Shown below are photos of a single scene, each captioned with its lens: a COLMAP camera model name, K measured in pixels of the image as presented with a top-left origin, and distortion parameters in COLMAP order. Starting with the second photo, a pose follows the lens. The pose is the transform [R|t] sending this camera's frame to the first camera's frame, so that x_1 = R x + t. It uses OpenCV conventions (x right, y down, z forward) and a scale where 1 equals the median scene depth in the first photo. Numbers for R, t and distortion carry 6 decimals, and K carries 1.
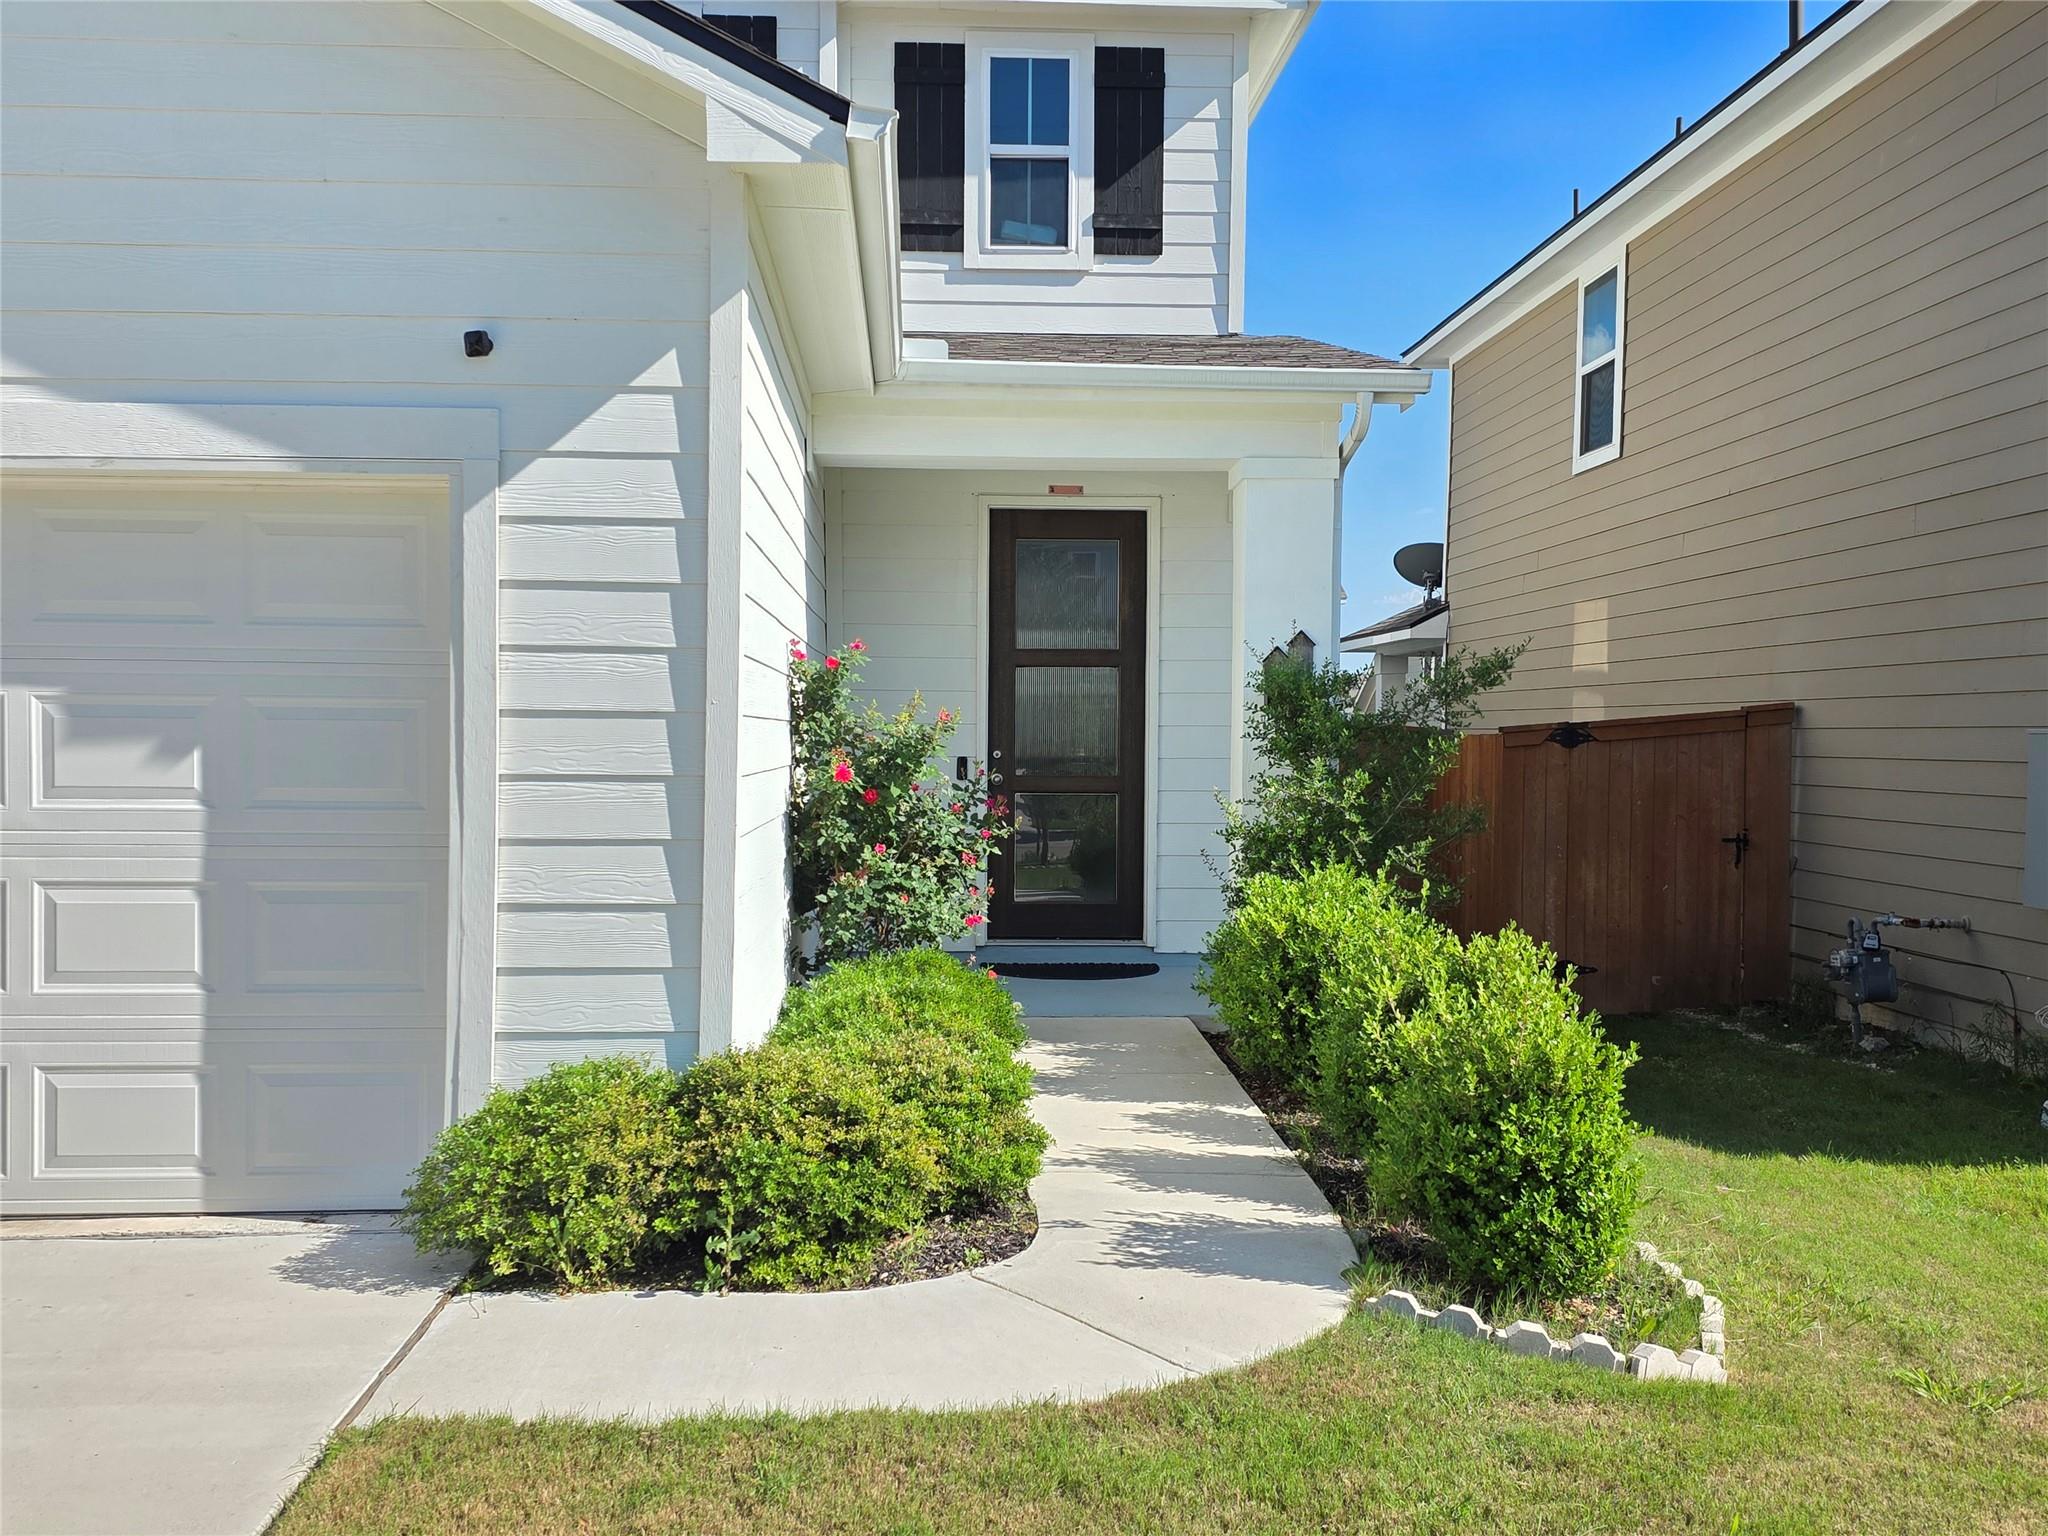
lens RADIAL K [[1892.2, 0, 985.9], [0, 1892.2, 798.9], [0, 0, 1]] dist [0.109691, 0.000000]
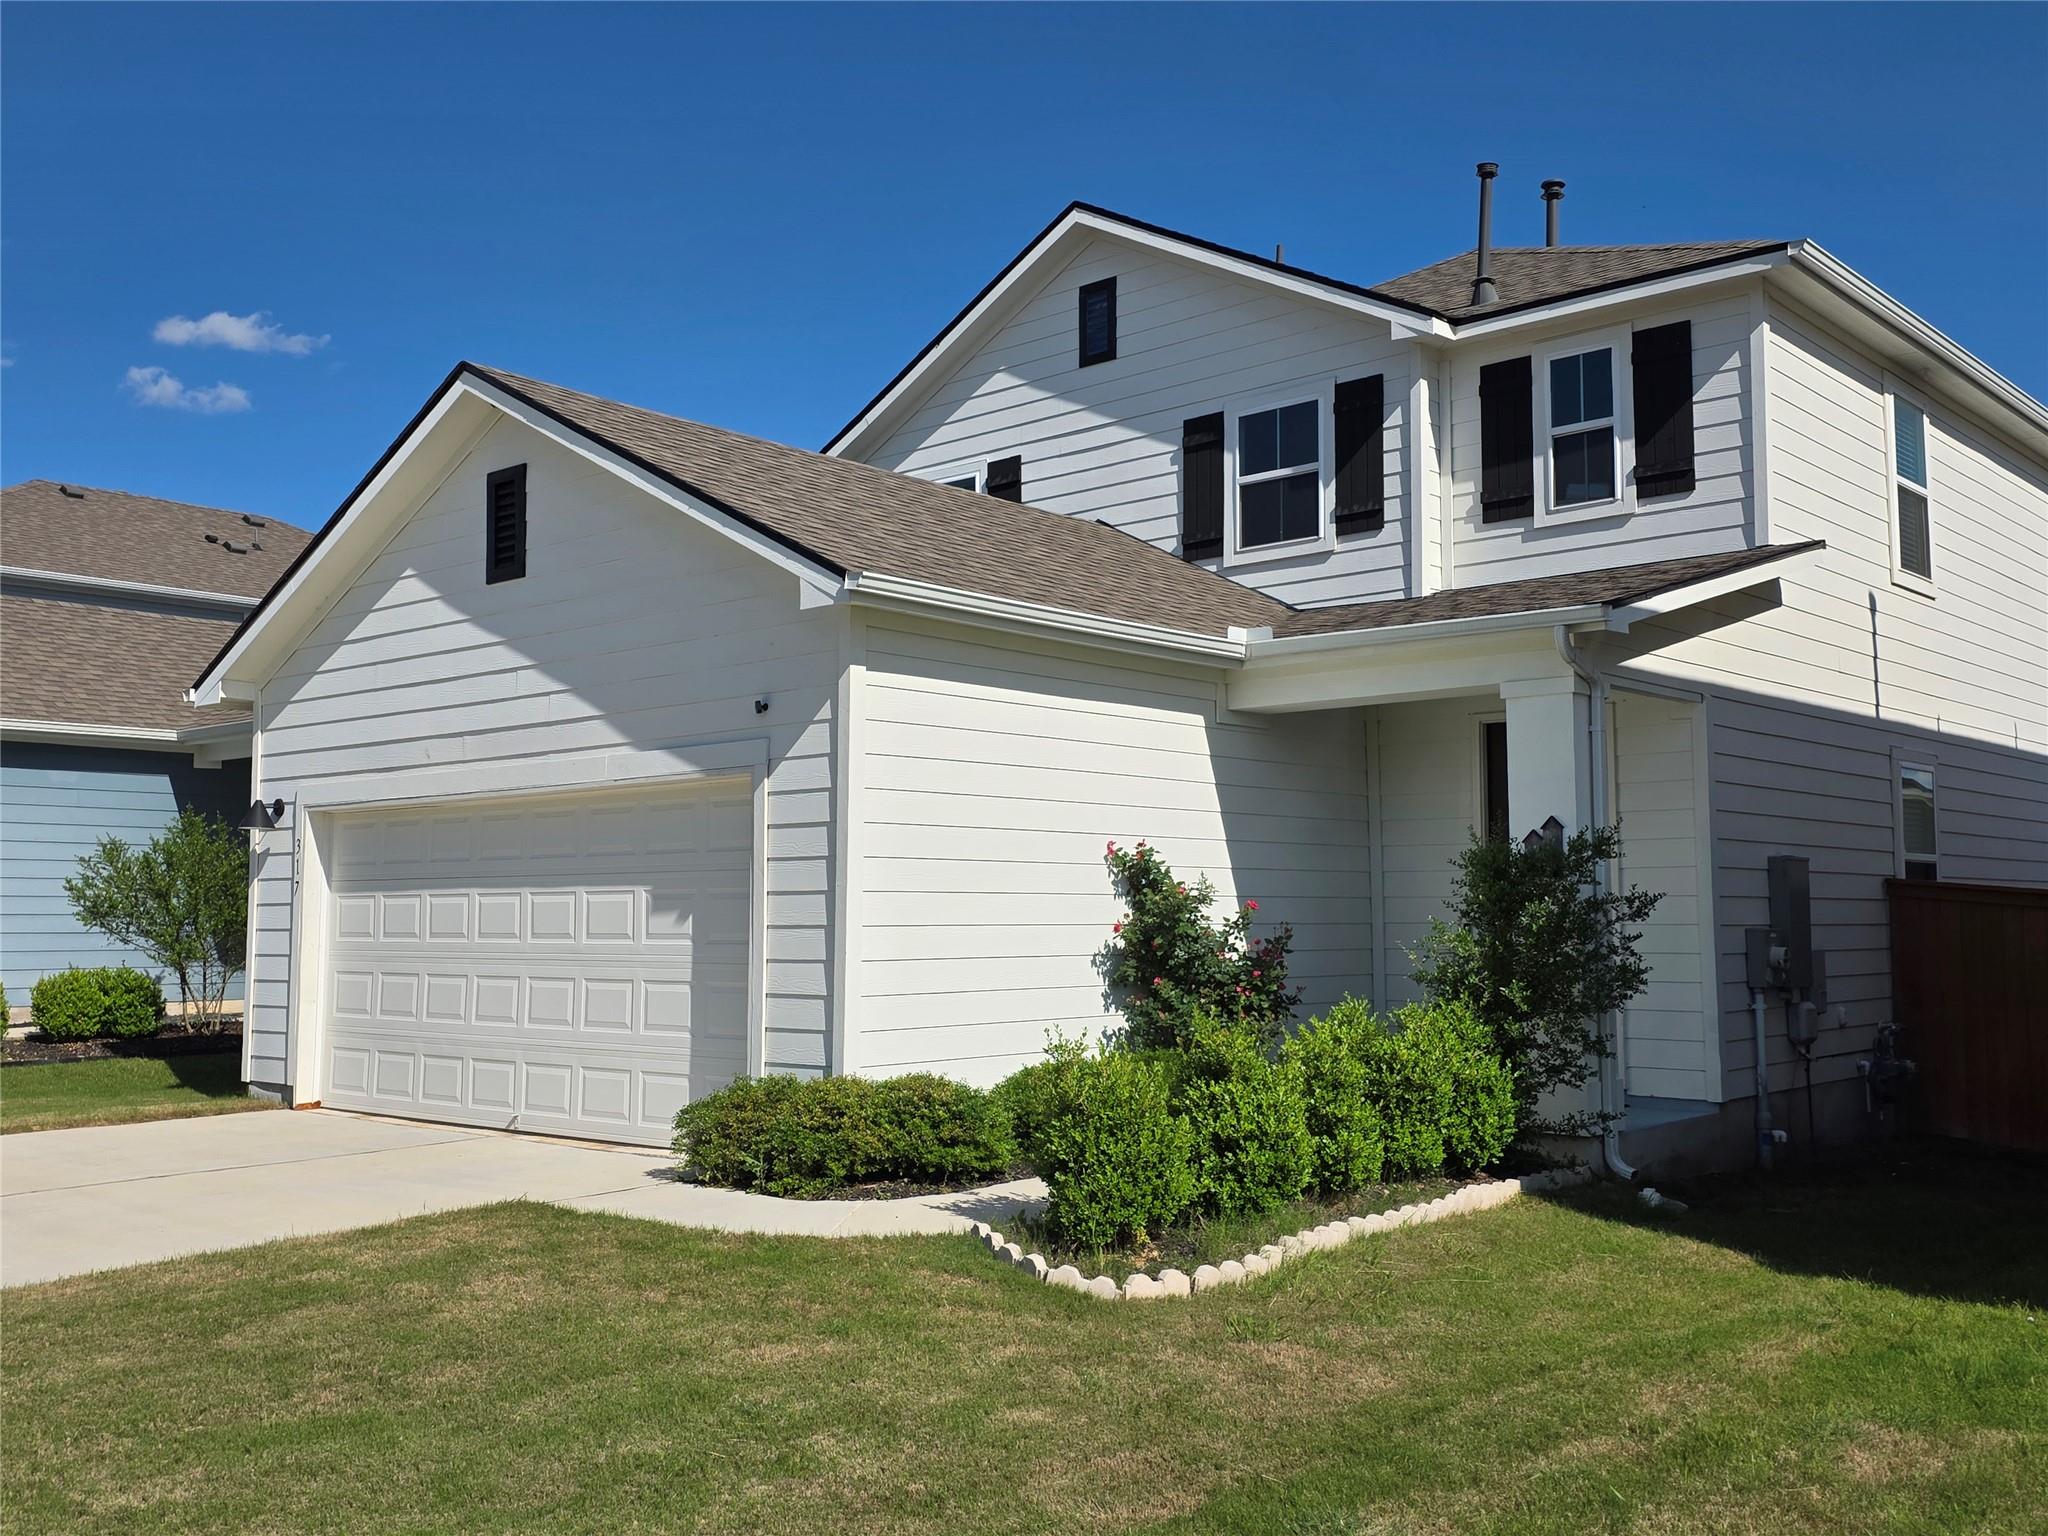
lens RADIAL K [[1892.2, 0, 1032.2], [0, 1892.2, 771.1], [0, 0, 1]] dist [0.109691, 0.000000]
pose [[0.721011, -0.062995, -0.690054, 0.843949], [-0.016518, 0.994013, -0.108002, 0.023061], [0.692727, 0.089269, 0.715654, -0.131541]]
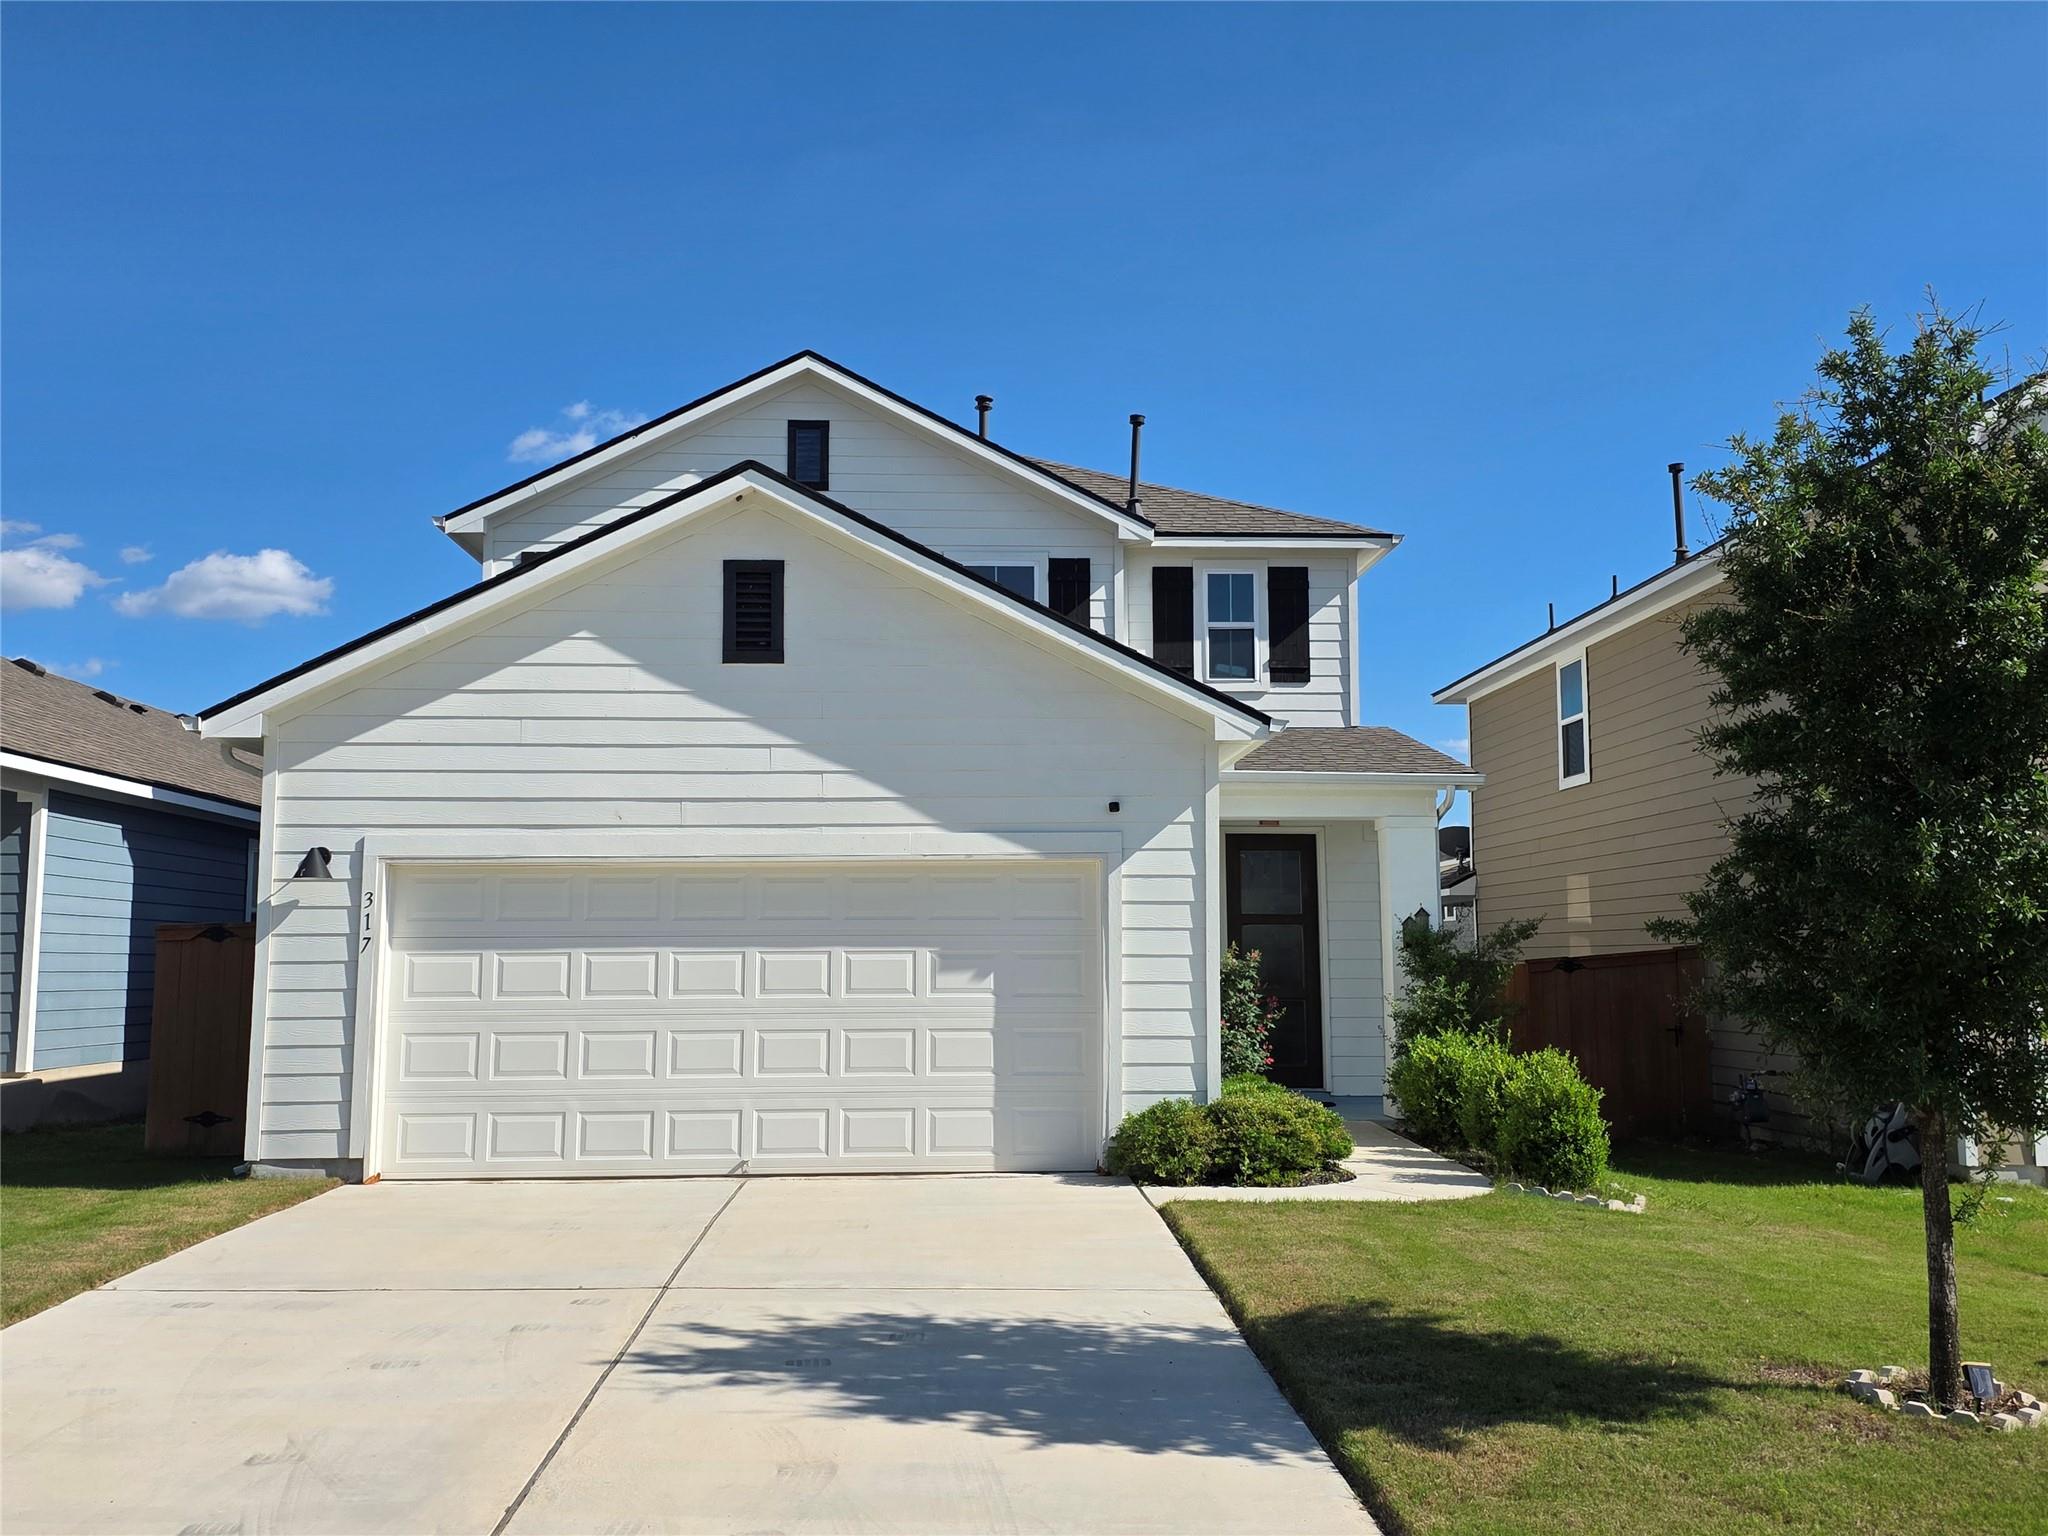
lens RADIAL K [[1892.2, 0, 989.5], [0, 1892.2, 761.1], [0, 0, 1]] dist [0.109691, 0.000000]
pose [[0.999945, -0.009479, 0.004500, -0.287110], [0.010028, 0.989506, -0.144146, 0.036473], [-0.003087, 0.144184, 0.989546, -0.941195]]
